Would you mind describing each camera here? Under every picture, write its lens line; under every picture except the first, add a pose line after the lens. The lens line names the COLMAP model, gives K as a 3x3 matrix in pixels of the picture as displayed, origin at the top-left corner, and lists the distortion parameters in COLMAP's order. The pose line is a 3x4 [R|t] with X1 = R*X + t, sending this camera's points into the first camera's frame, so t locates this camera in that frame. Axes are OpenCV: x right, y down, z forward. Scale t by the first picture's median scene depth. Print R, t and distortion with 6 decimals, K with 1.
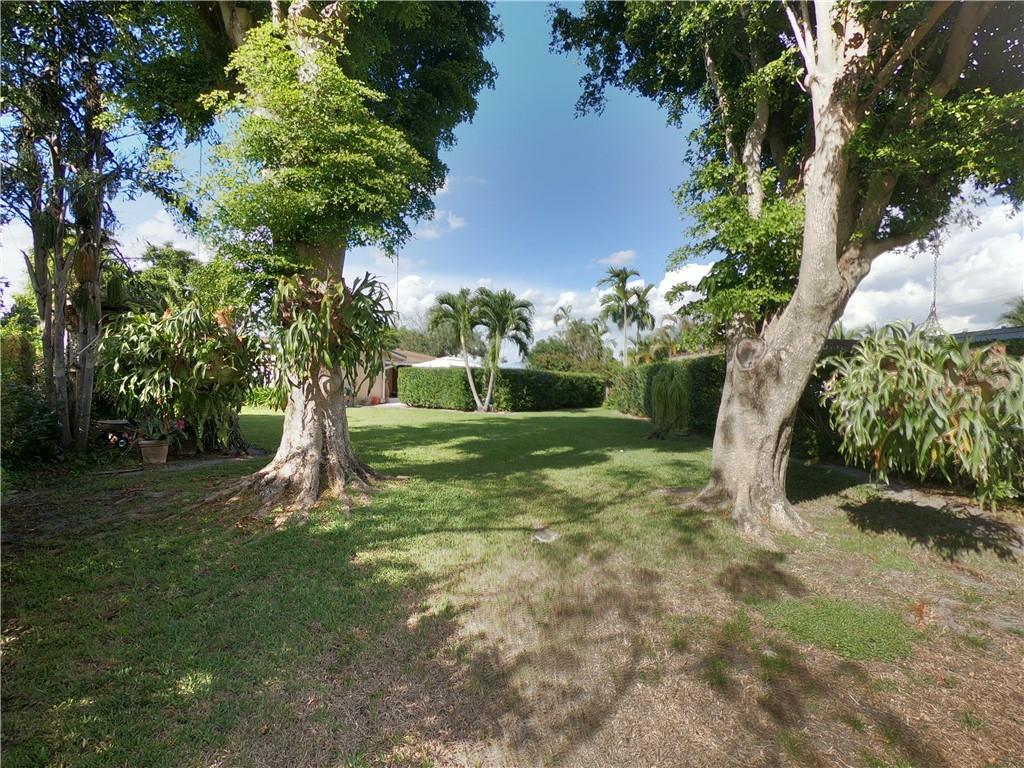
lens RADIAL K [[519.4, 0, 513.8], [0, 519.4, 382.3], [0, 0, 1]] dist [0.003570, 0.000266]
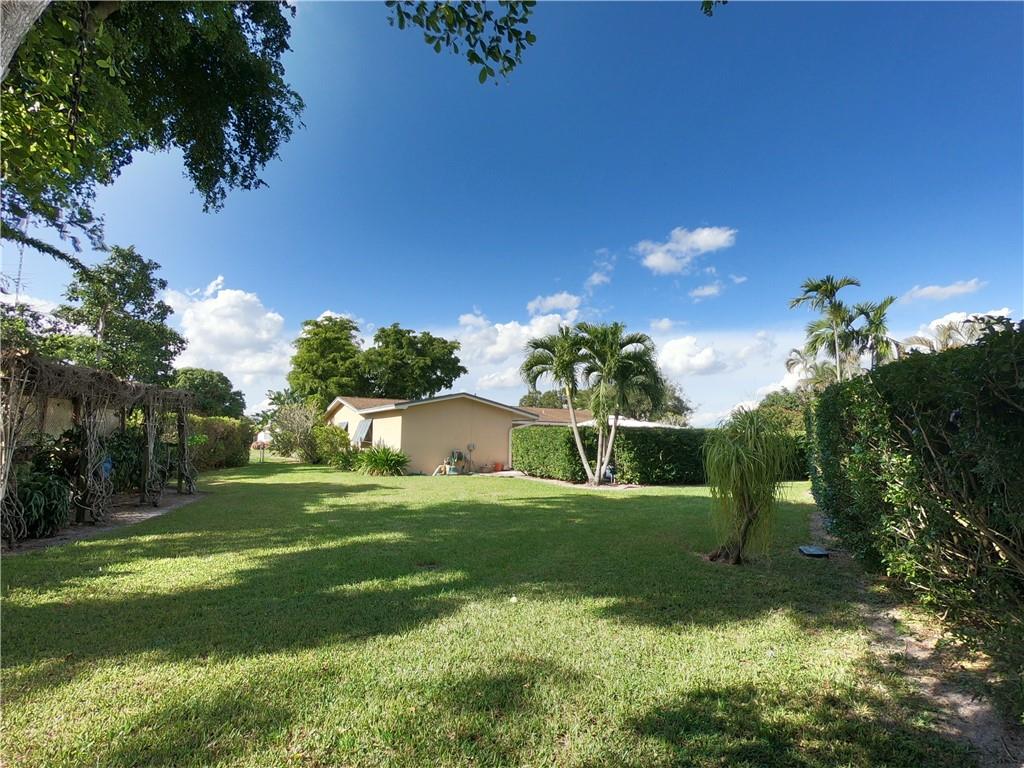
lens RADIAL K [[519.4, 0, 510.6], [0, 519.4, 388.8], [0, 0, 1]] dist [0.003570, 0.000266]
pose [[0.884692, -0.055271, -0.462887, 0.188745], [0.005840, 0.994183, -0.107547, -0.000778], [0.466139, 0.092443, 0.879869, 0.264116]]
